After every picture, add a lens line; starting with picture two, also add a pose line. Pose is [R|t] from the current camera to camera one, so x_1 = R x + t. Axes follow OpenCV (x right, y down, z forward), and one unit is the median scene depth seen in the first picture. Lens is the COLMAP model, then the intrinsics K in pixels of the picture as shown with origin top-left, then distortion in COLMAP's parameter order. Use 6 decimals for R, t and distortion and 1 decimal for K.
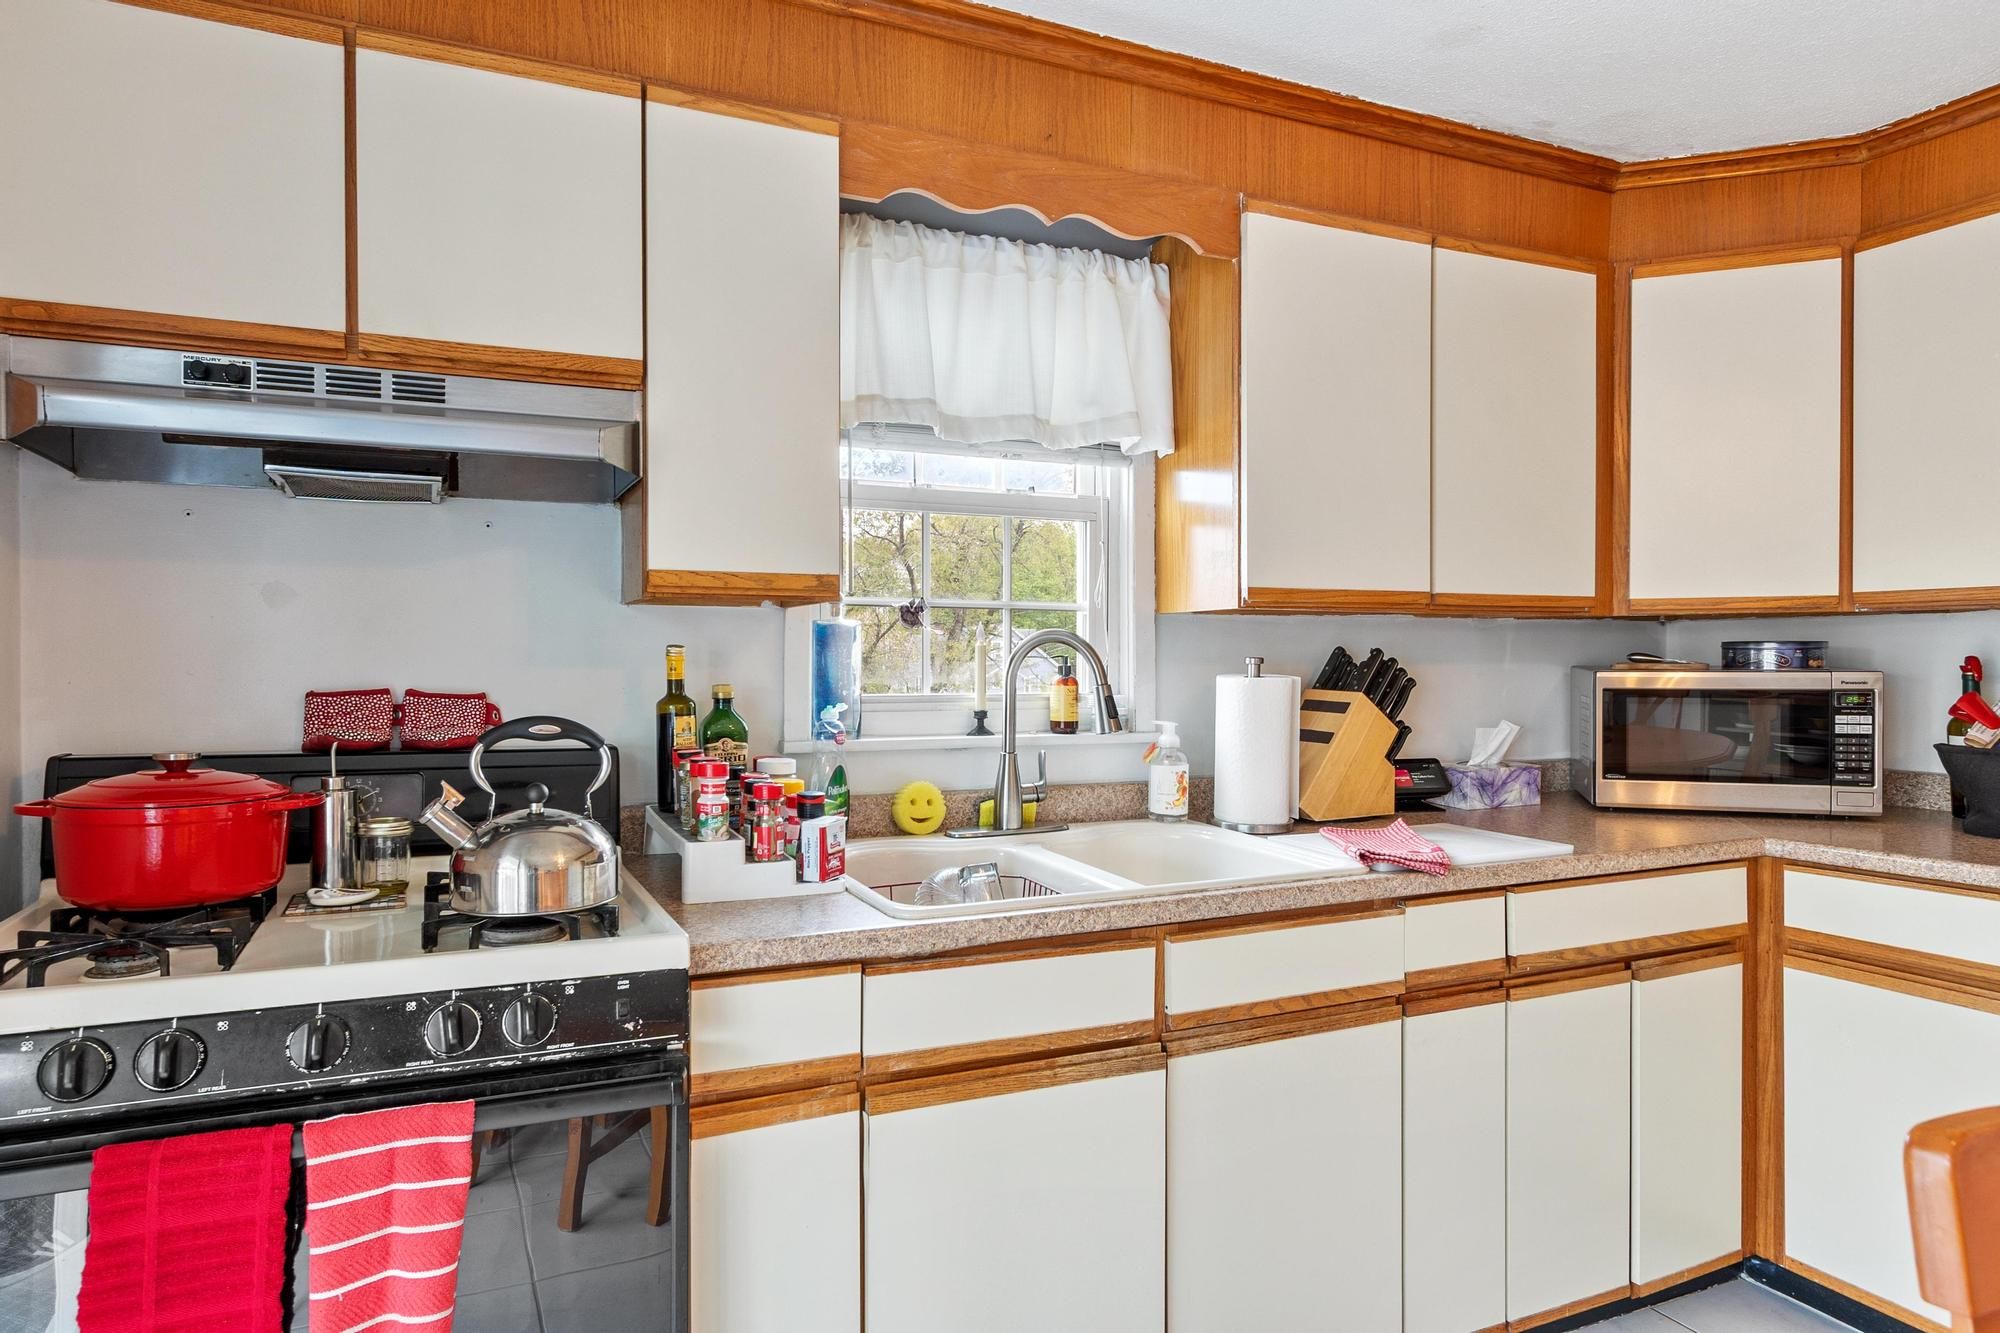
lens RADIAL K [[1156.9, 0, 946.7], [0, 1156.9, 670.2], [0, 0, 1]] dist [0.003112, 0.000193]
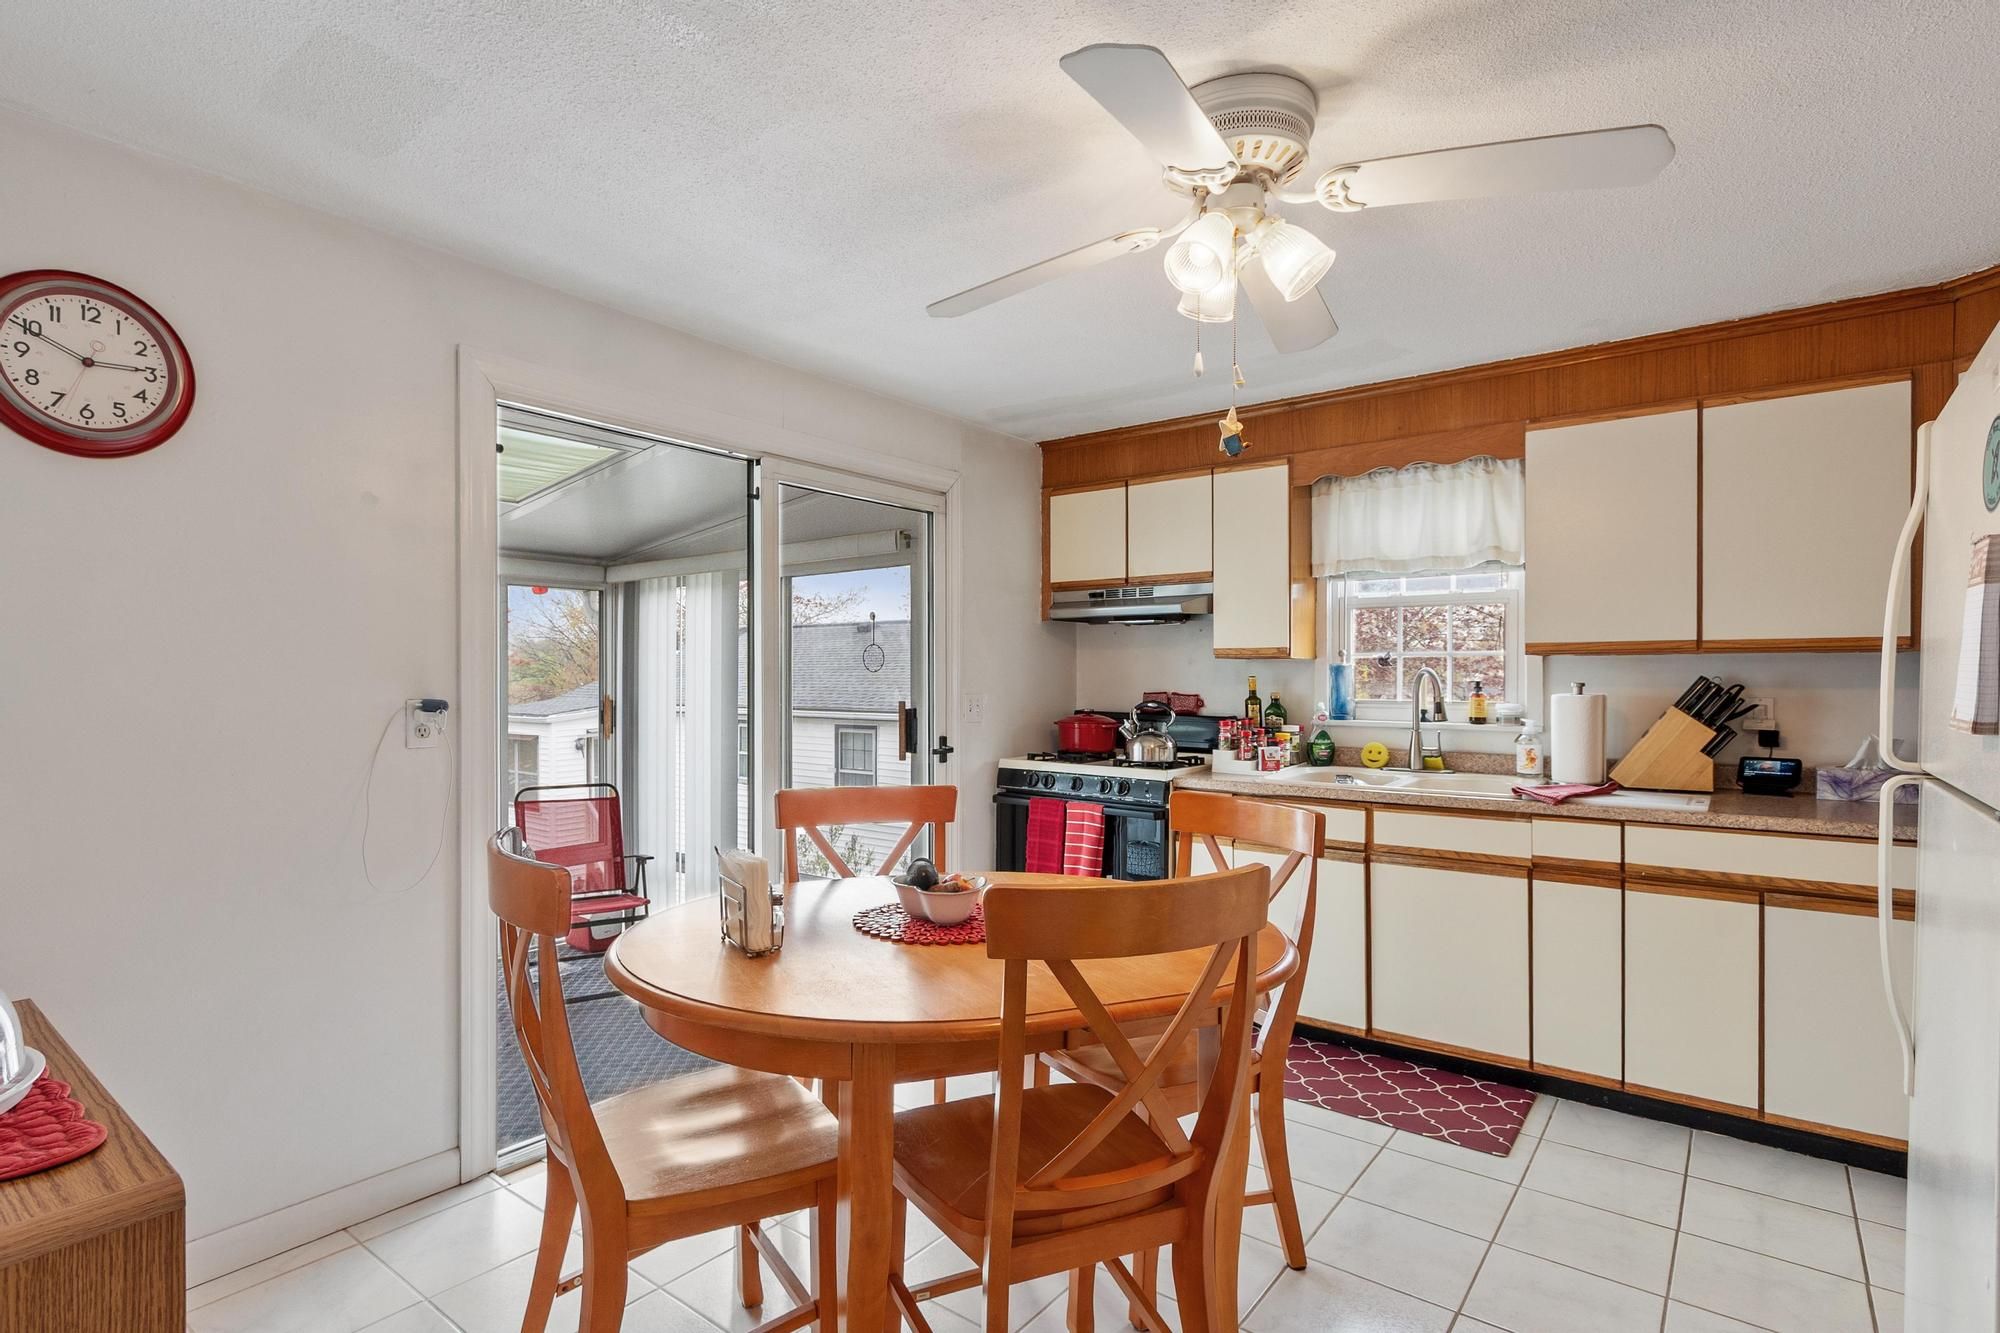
lens RADIAL K [[999.1, 0, 945.2], [0, 999.1, 681.0], [0, 0, 1]] dist [0.000295, -0.000001]
pose [[0.459823, 0.006314, -0.887988, 1.313889], [-0.008875, 0.999957, 0.002515, -0.010512], [0.887966, 0.006724, 0.459859, -0.536205]]
